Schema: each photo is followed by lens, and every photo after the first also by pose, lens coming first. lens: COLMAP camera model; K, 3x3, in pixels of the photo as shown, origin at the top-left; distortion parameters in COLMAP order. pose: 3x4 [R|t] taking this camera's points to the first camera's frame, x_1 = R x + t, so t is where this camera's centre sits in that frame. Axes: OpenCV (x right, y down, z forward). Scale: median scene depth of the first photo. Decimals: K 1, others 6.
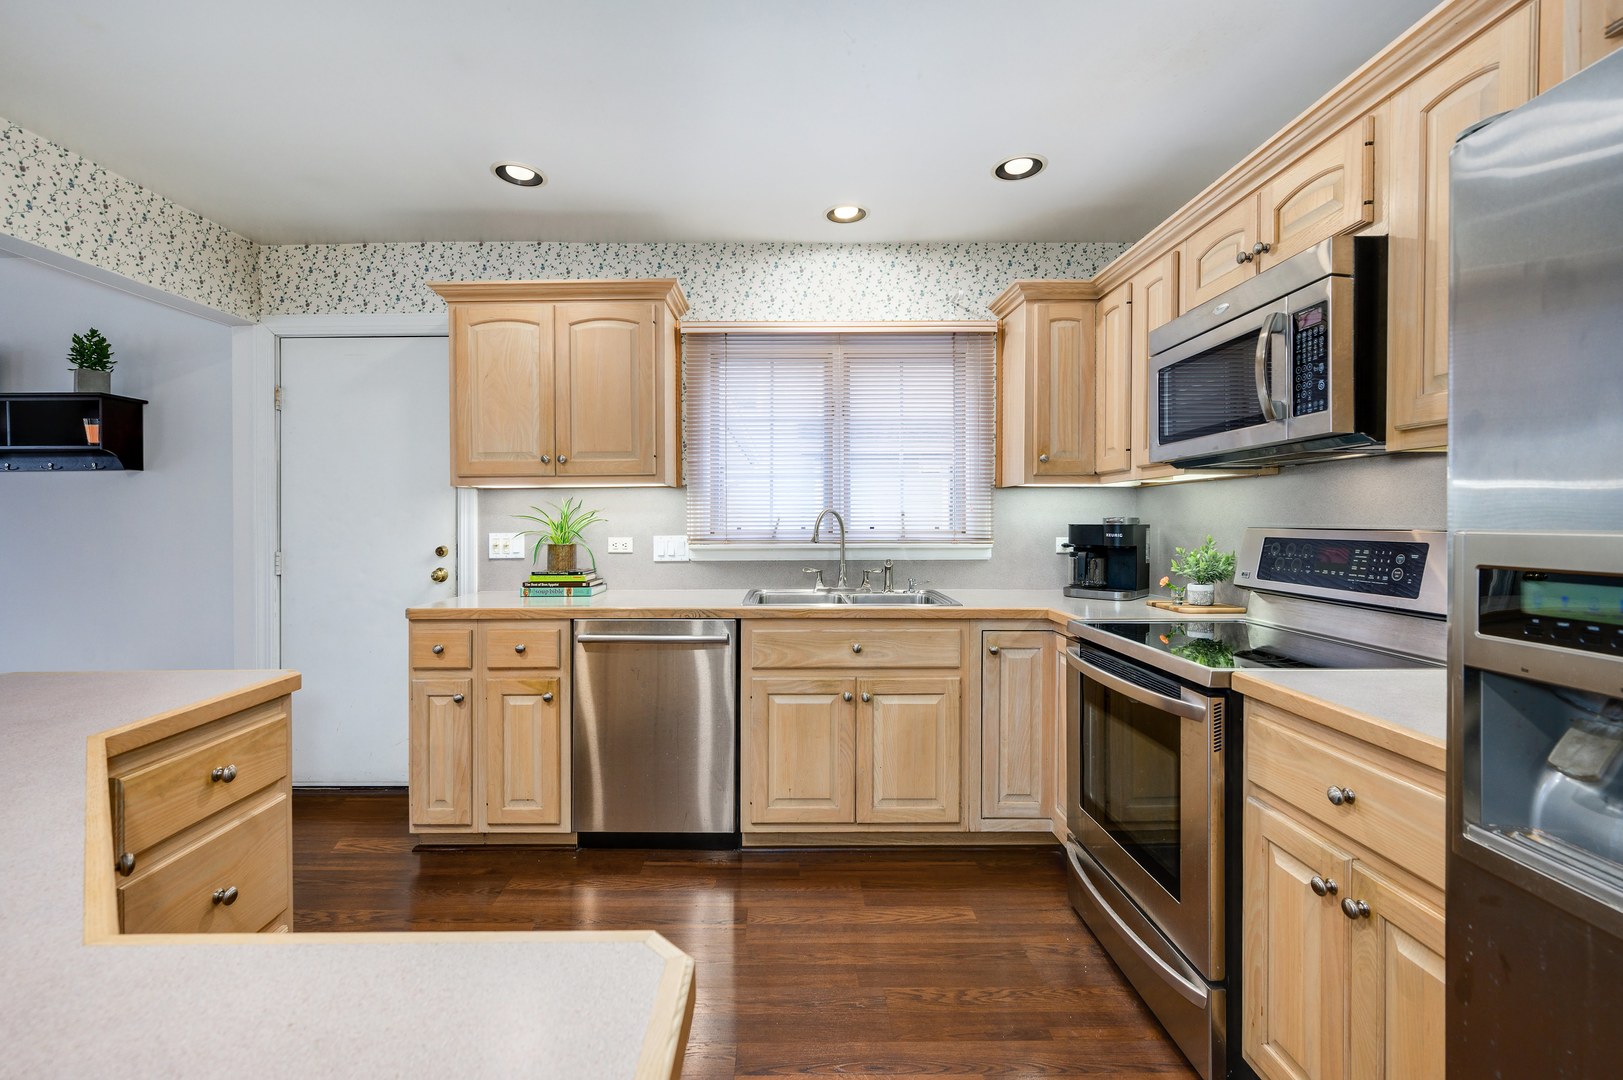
lens RADIAL K [[710.9, 0, 763.2], [0, 710.9, 513.1], [0, 0, 1]] dist [0.002078, -0.000078]
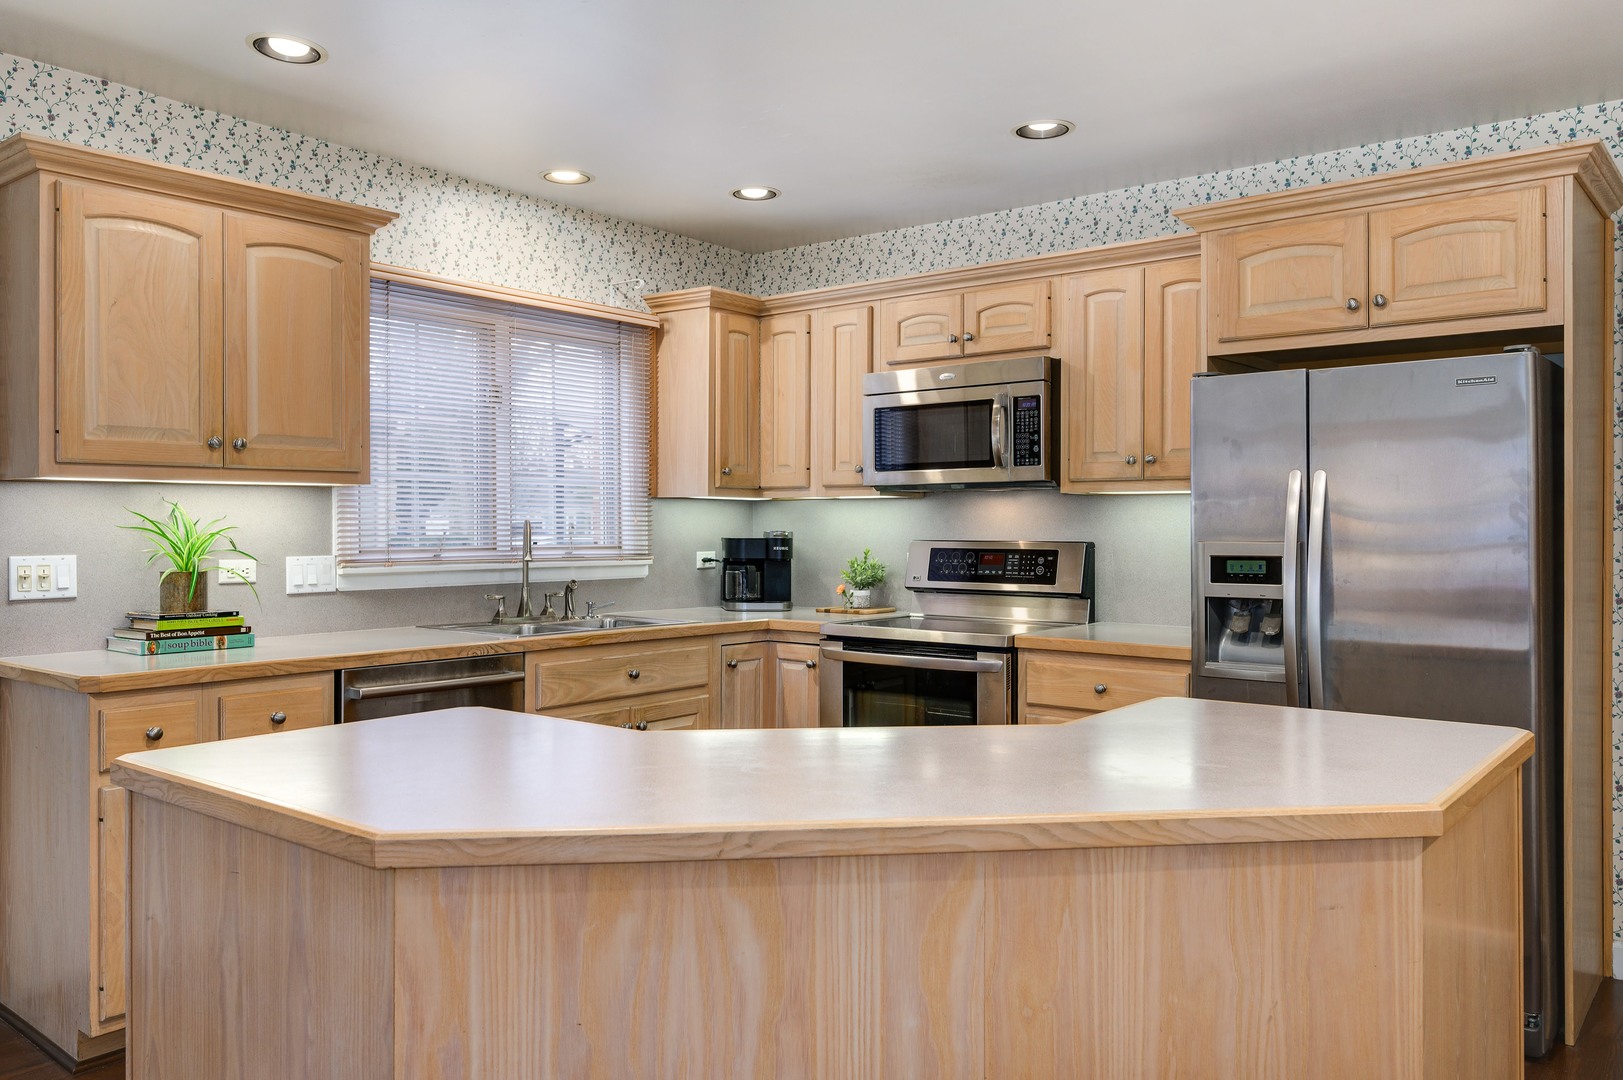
lens RADIAL K [[1246.8, 0, 803.9], [0, 1246.8, 496.6], [0, 0, 1]] dist [-0.016069, -0.006054]
pose [[0.617426, 0.022261, 0.786314, -0.874857], [-0.010631, 0.999744, -0.019956, -0.008212], [-0.786557, 0.003962, 0.617505, -0.147936]]
